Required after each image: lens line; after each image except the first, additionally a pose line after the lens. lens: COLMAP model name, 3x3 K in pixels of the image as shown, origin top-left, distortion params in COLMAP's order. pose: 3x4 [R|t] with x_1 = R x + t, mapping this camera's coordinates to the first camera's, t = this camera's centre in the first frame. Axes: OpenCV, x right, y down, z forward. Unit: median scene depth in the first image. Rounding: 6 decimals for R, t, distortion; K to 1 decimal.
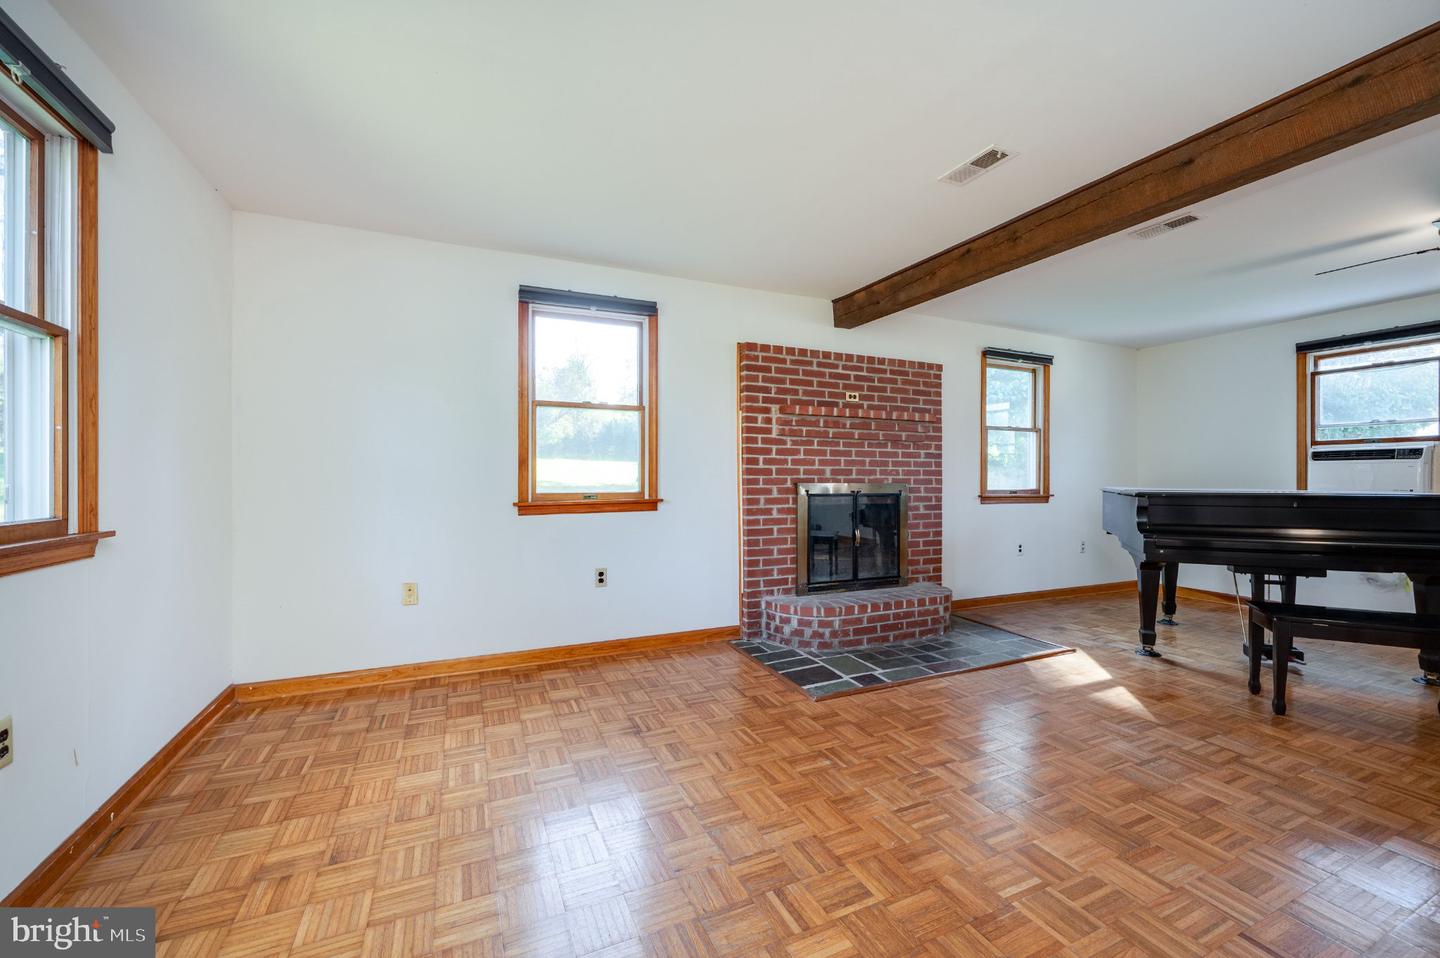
lens RADIAL K [[629.9, 0, 684.6], [0, 629.9, 464.0], [0, 0, 1]] dist [0.025137, 0.000193]
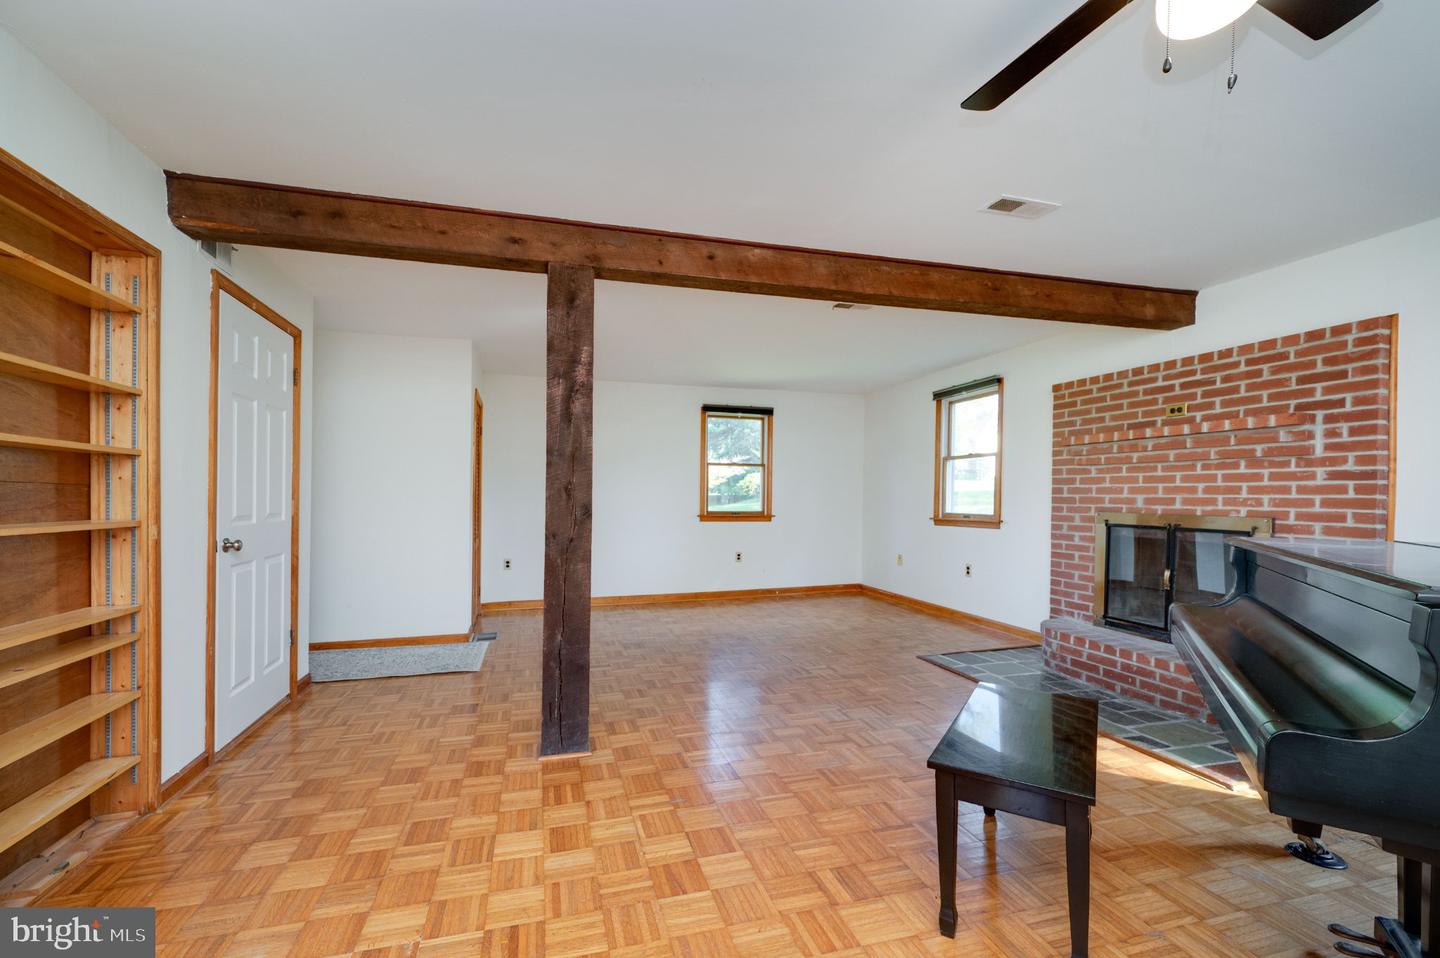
lens RADIAL K [[566.9, 0, 725.6], [0, 566.9, 484.4], [0, 0, 1]] dist [-0.000841, -0.000242]
pose [[-0.143477, -0.029427, -0.989216, 1.158174], [-0.002091, 0.999565, -0.029432, 0.014777], [0.989652, -0.002154, -0.143476, 0.557021]]
